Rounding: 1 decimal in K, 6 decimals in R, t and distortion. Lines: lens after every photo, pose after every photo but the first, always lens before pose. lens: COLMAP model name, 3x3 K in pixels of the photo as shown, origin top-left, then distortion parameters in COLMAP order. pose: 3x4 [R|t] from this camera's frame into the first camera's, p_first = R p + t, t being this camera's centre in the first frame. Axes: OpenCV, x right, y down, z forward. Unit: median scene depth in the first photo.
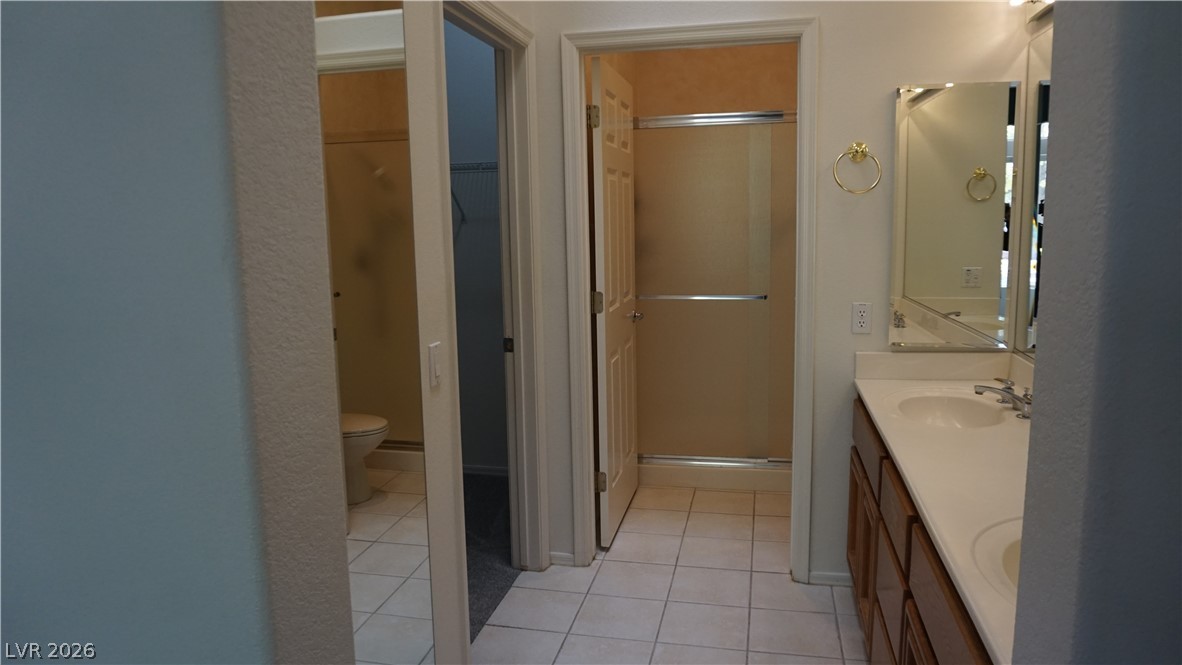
lens RADIAL K [[803.0, 0, 585.5], [0, 803.0, 335.7], [0, 0, 1]] dist [-0.060981, 0.028597]
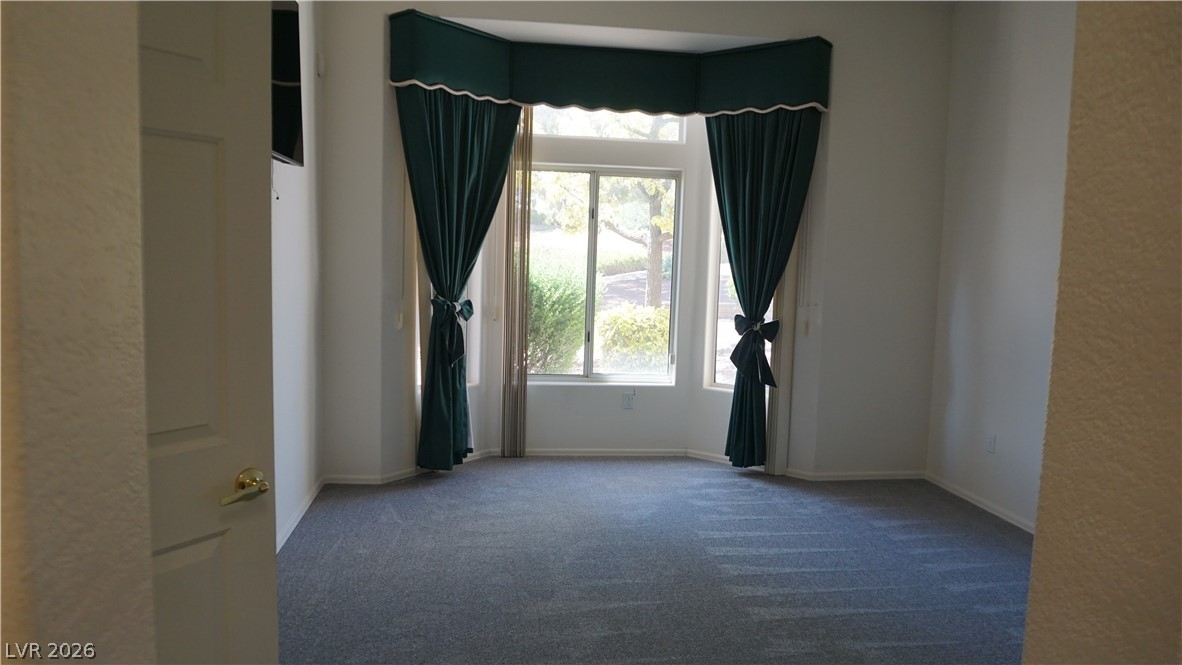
lens RADIAL K [[803.0, 0, 585.5], [0, 803.0, 335.7], [0, 0, 1]] dist [-0.060981, 0.028597]
pose [[-0.943162, 0.027218, -0.331217, 0.345744], [-0.056956, 0.968656, 0.241787, -0.229876], [0.327417, 0.246909, -0.912049, 1.537575]]
